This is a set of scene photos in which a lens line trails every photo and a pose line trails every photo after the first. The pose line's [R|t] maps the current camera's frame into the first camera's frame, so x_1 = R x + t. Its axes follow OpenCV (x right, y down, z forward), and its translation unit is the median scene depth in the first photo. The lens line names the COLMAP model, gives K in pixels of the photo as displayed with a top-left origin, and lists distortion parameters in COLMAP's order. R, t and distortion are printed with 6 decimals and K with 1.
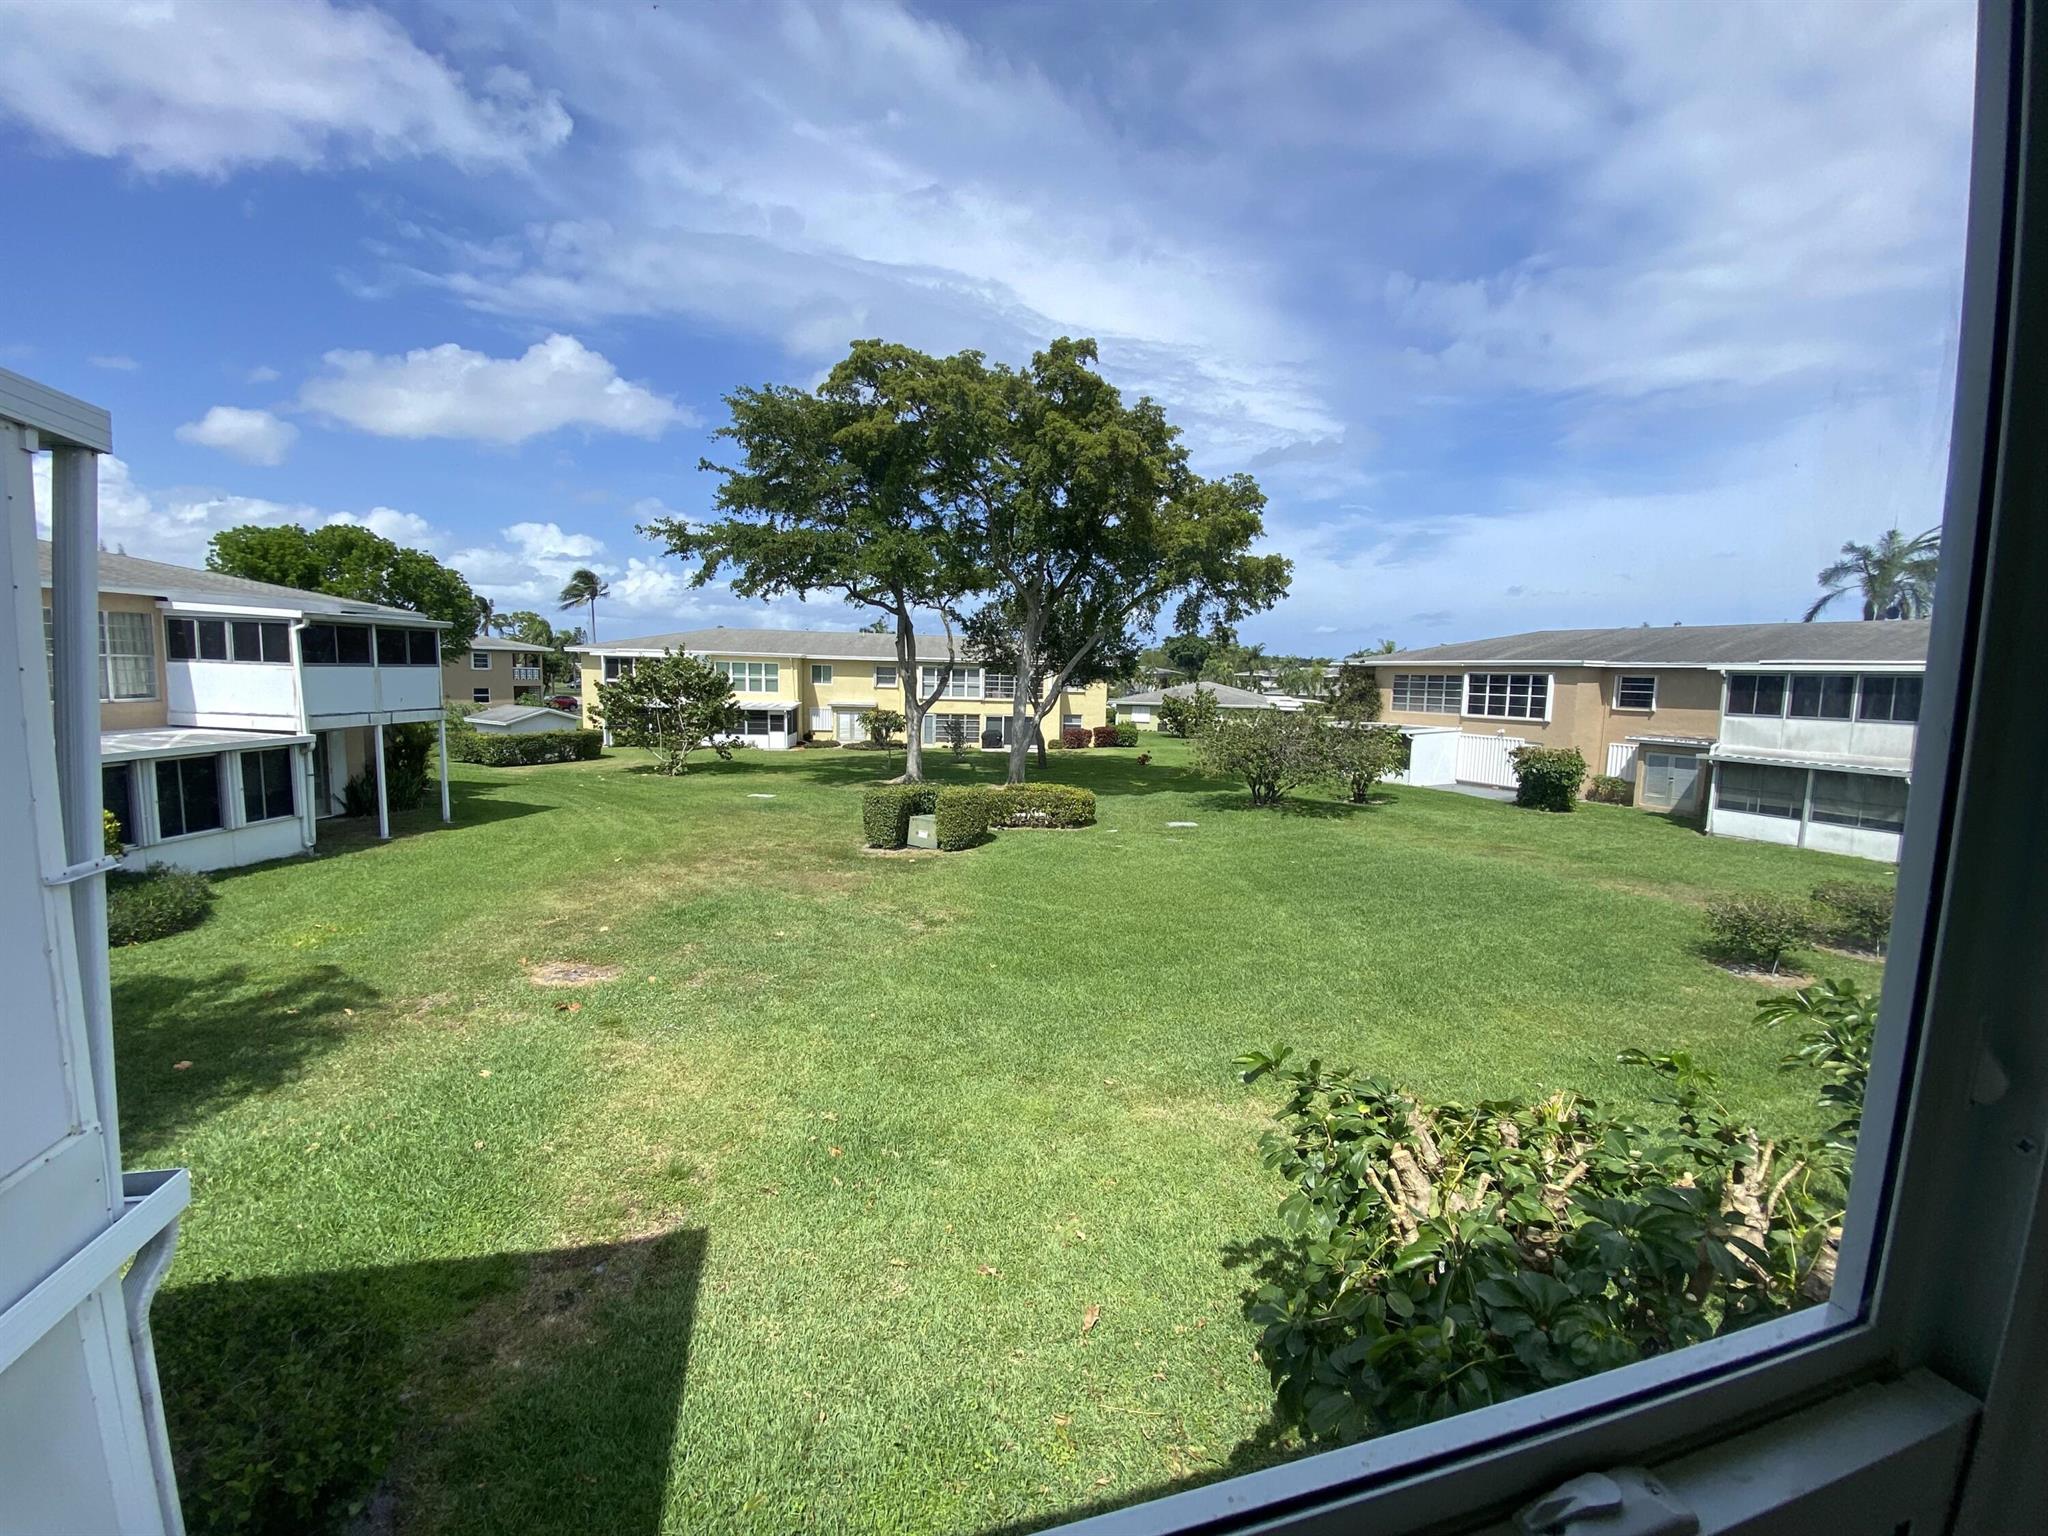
lens RADIAL K [[827.0, 0, 1024.0], [0, 827.0, 768.0], [0, 0, 1]] dist [-0.019333, -0.000150]
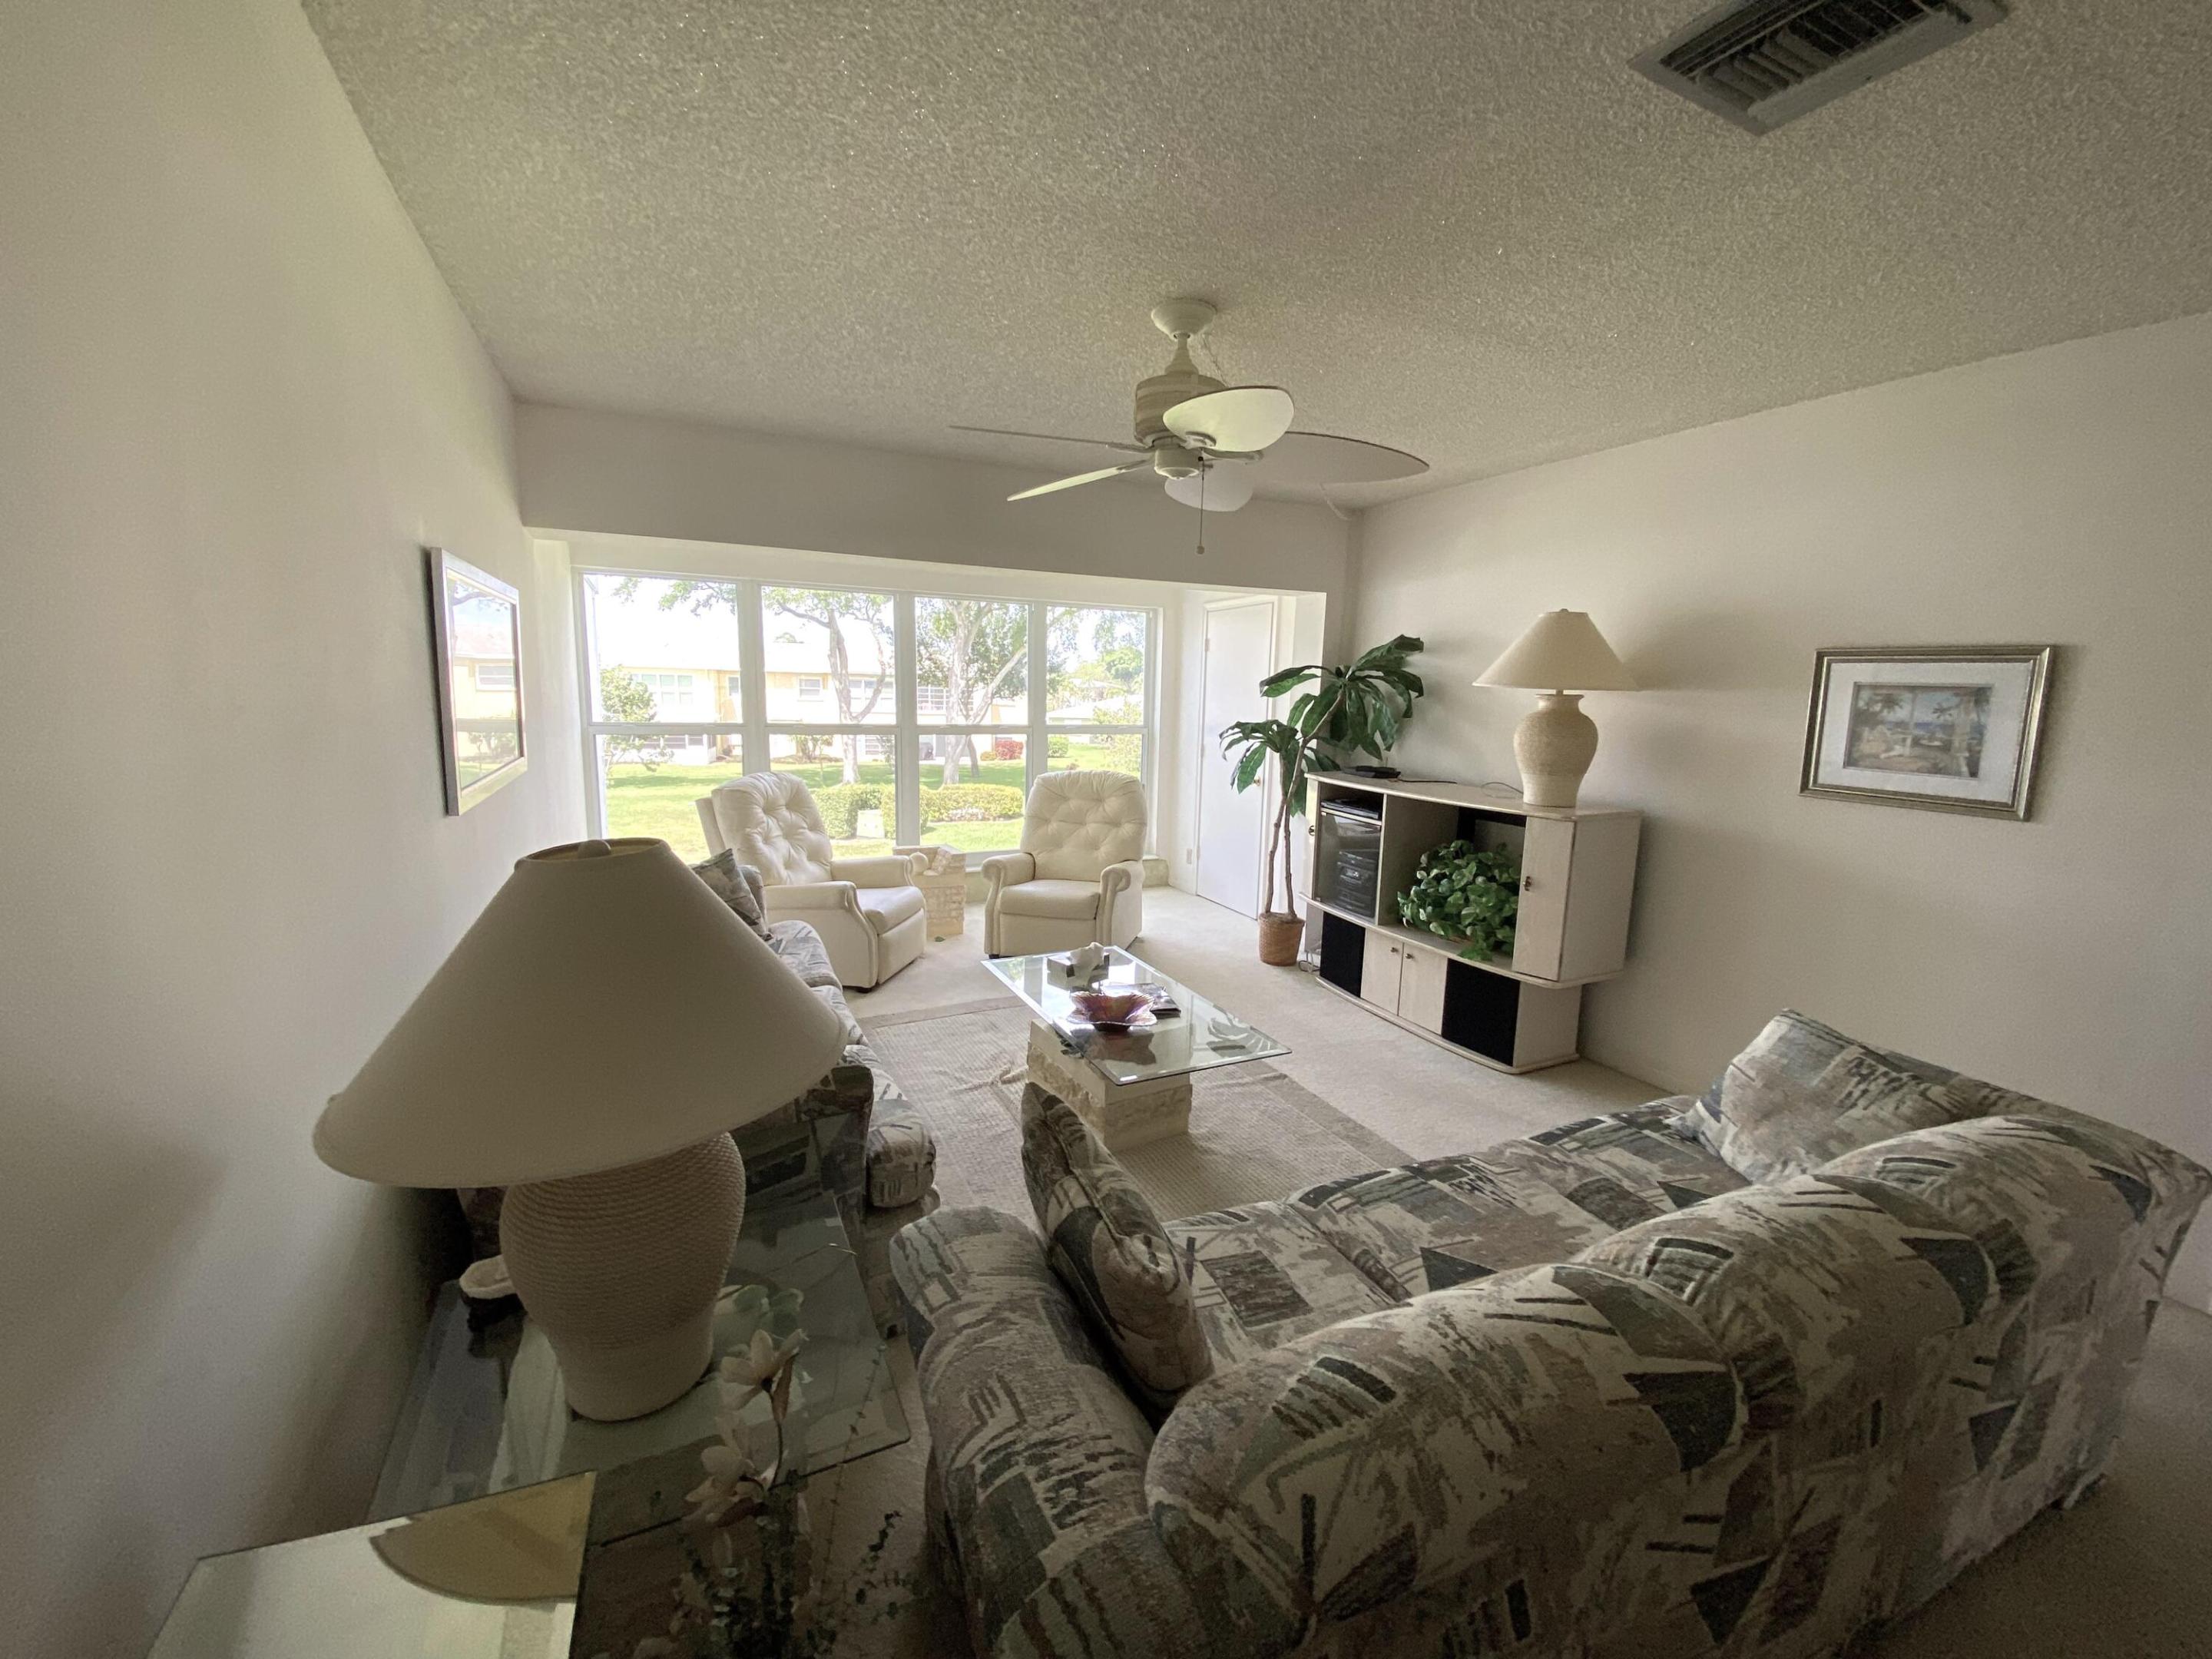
lens RADIAL K [[893.2, 0, 1106.0], [0, 893.2, 829.5], [0, 0, 1]] dist [-0.019333, -0.000150]
pose [[0.985837, -0.023851, 0.166003, -0.003355], [0.016264, 0.998767, 0.046914, 0.017105], [-0.166918, -0.043550, 0.985009, -0.148795]]
